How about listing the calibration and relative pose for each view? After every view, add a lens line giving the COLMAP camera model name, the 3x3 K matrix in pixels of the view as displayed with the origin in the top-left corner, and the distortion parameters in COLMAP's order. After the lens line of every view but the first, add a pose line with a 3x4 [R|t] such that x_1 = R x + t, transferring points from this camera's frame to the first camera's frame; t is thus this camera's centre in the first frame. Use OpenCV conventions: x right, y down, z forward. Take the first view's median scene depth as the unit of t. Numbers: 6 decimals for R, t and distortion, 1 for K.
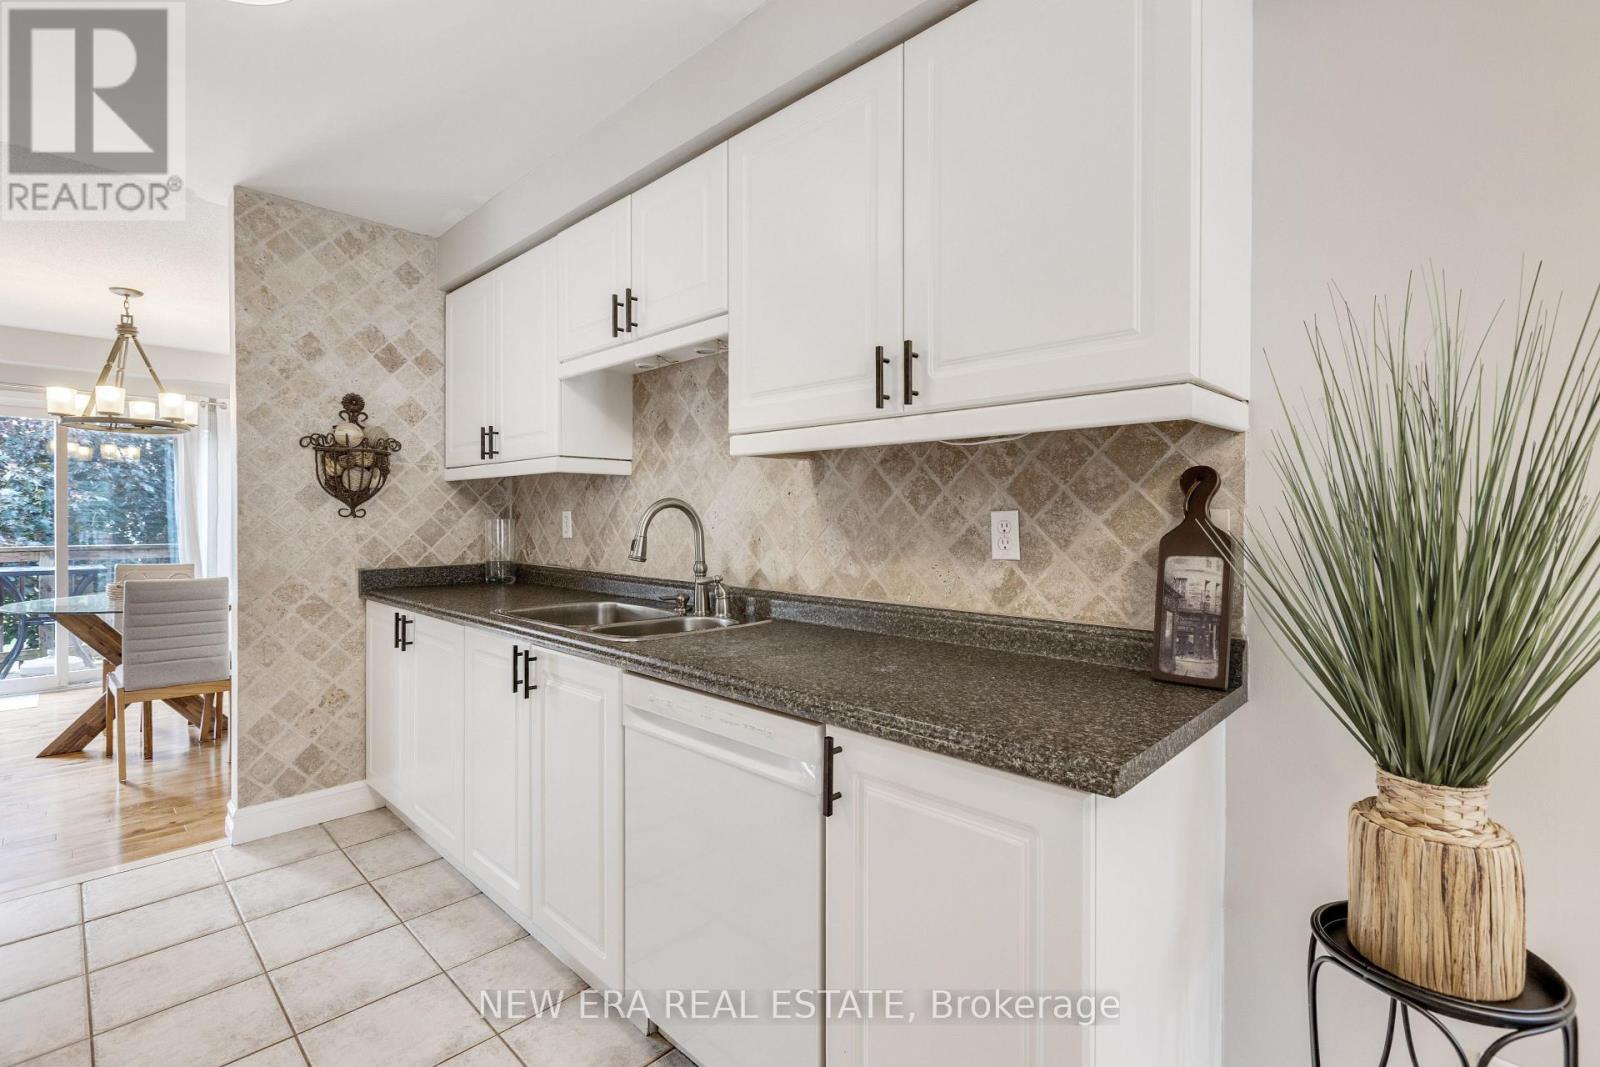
lens RADIAL K [[720.8, 0, 799.8], [0, 720.8, 523.1], [0, 0, 1]] dist [-0.003830, 0.001223]
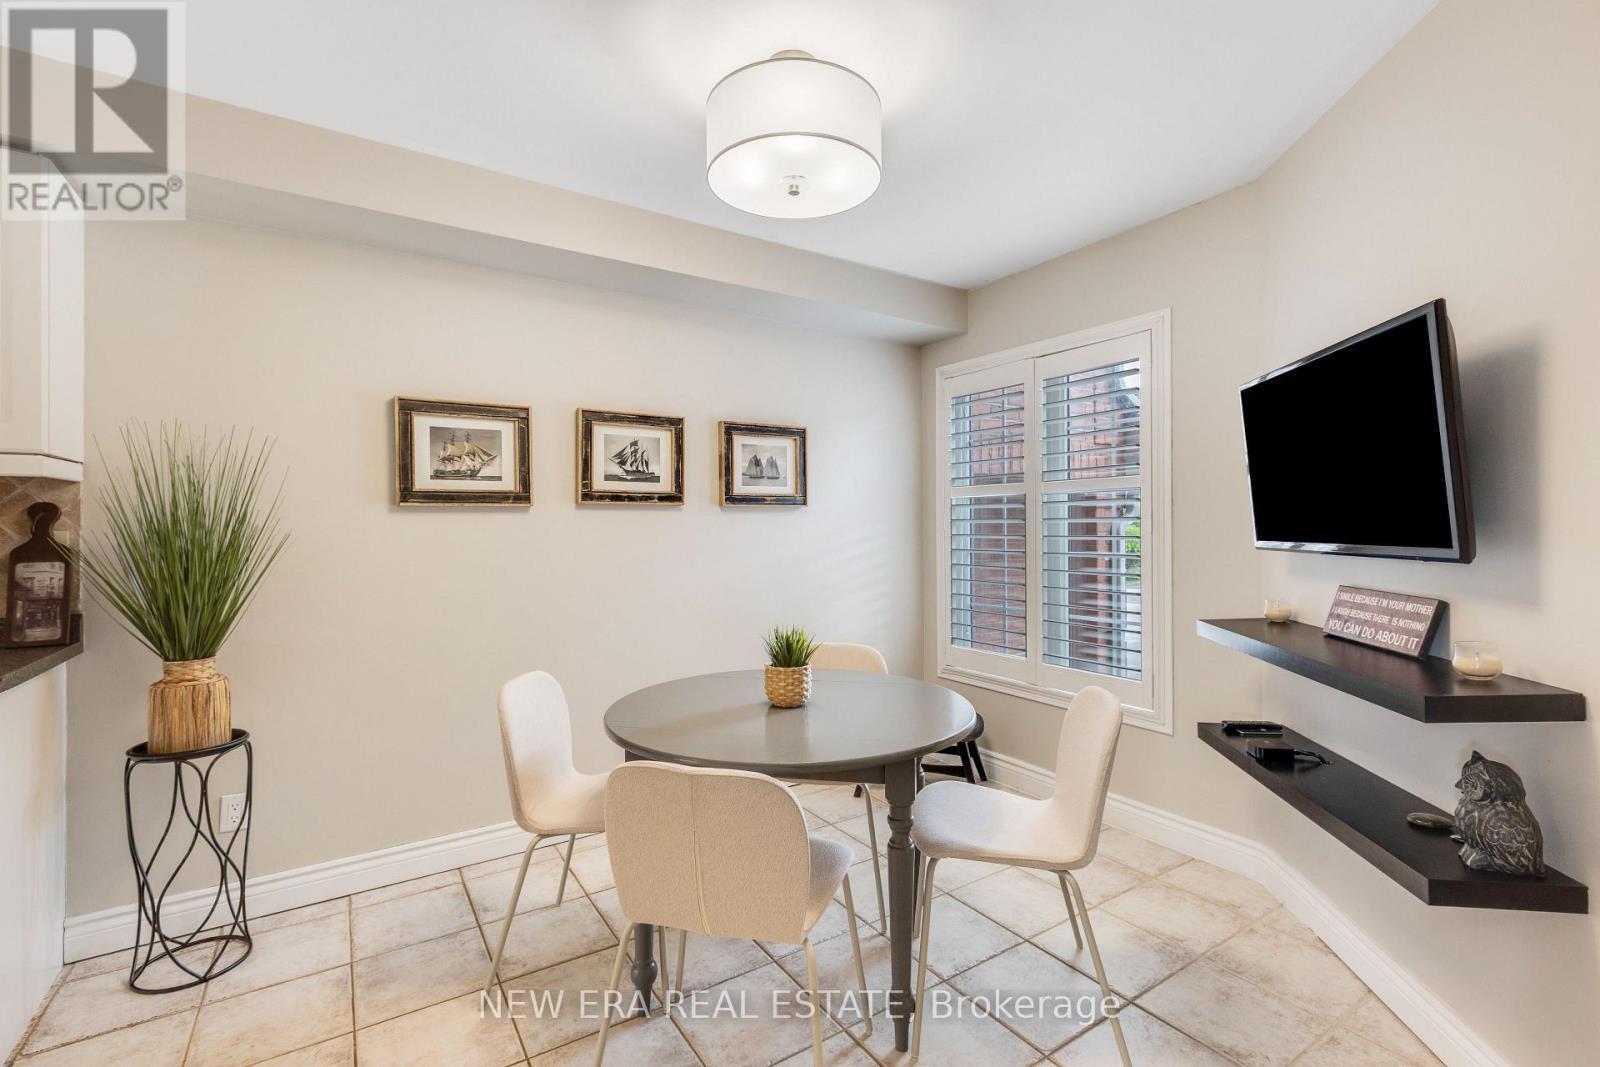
lens RADIAL K [[720.8, 0, 801.0], [0, 720.8, 524.7], [0, 0, 1]] dist [-0.003830, 0.001223]
pose [[0.217526, 0.002712, 0.976051, -0.703968], [0.013269, 0.999896, -0.005736, -0.003519], [-0.975964, 0.014199, 0.217467, -1.080635]]
